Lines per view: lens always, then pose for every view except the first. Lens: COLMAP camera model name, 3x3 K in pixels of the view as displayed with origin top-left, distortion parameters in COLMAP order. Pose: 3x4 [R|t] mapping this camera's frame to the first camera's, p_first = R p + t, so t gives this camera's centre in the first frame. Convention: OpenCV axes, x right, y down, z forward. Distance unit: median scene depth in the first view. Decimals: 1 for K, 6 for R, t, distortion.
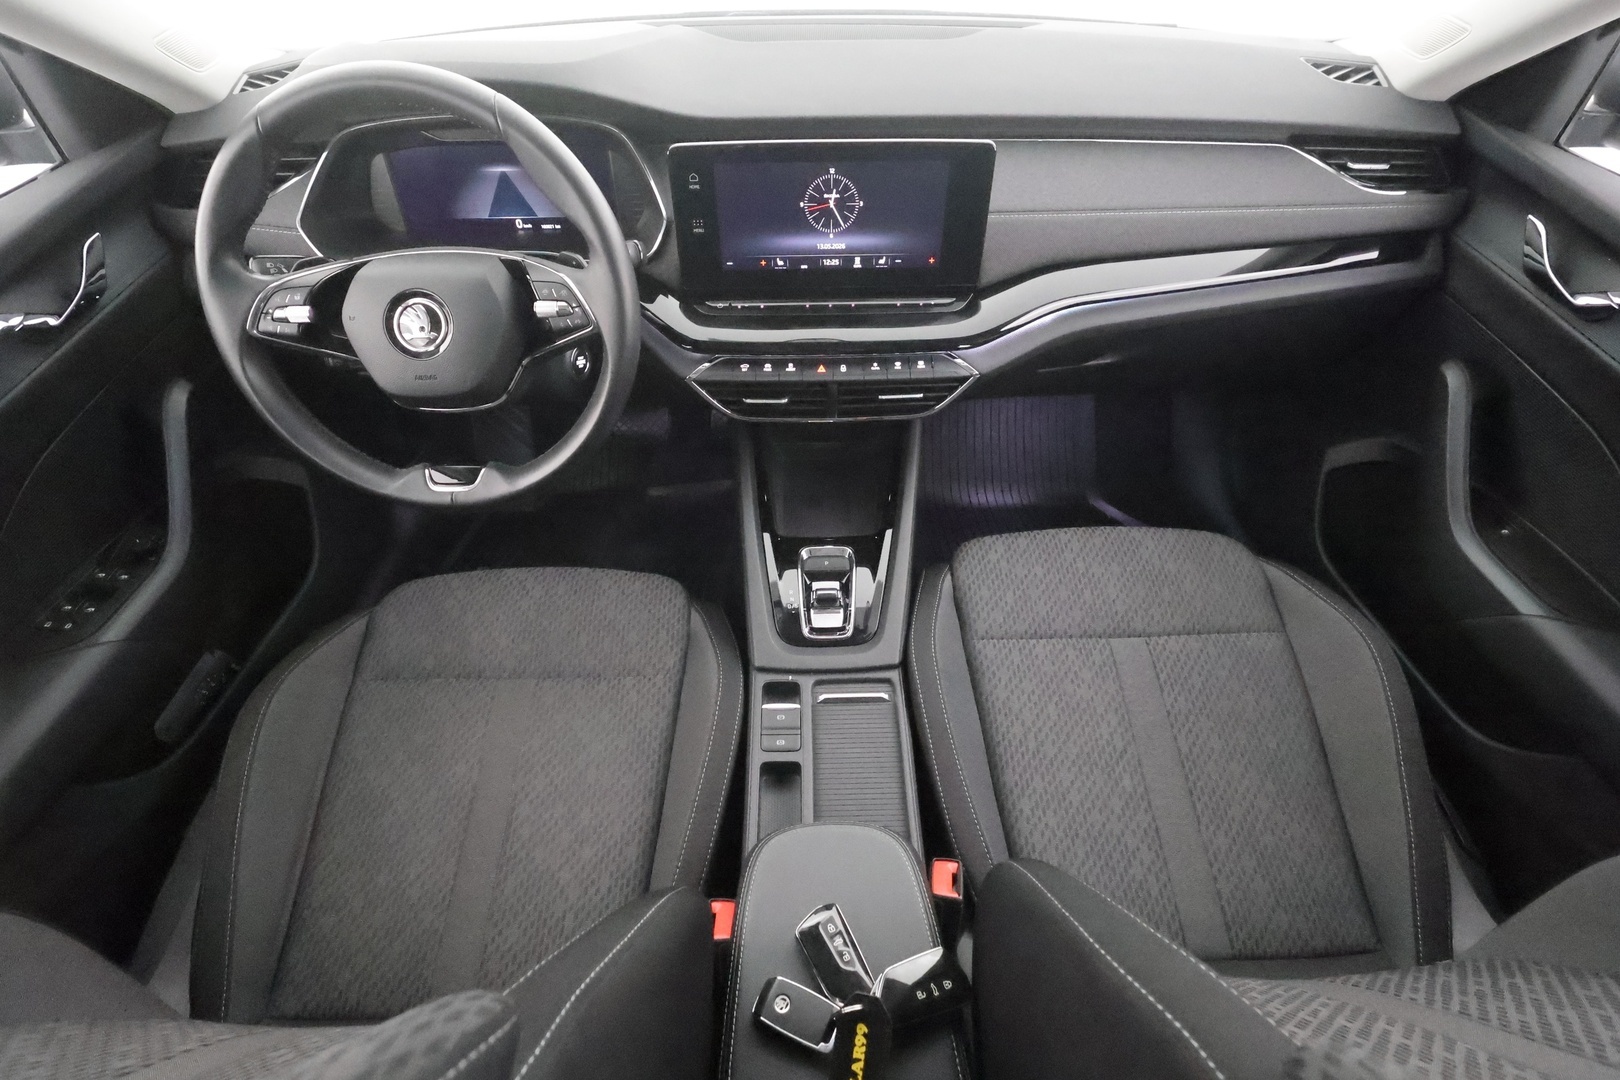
lens RADIAL K [[757.7, 0, 812.6], [0, 757.7, 538.6], [0, 0, 1]] dist [0.000347, 0.001314]
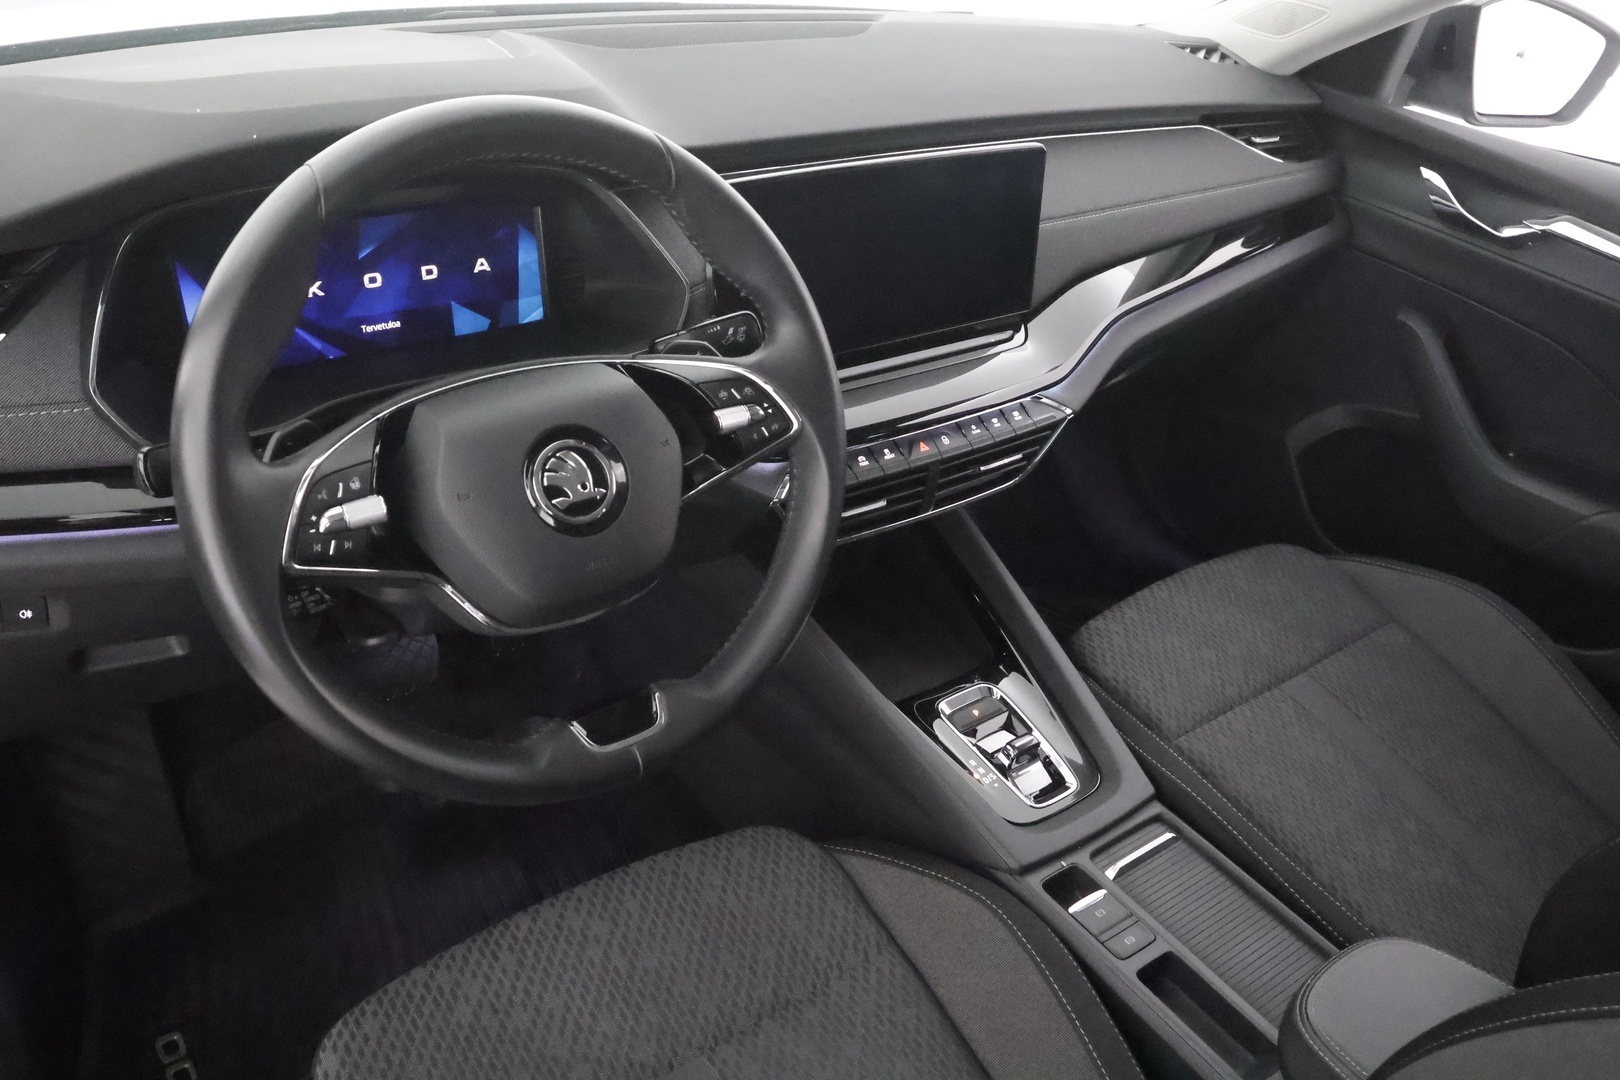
lens RADIAL K [[1298.5, 0, 812.3], [0, 1298.5, 543.6], [0, 0, 1]] dist [-0.006938, 0.005865]
pose [[0.806198, -0.244198, 0.538899, -0.797079], [0.347715, 0.932504, -0.097627, -0.055624], [-0.478685, 0.266090, 0.836694, 0.037072]]
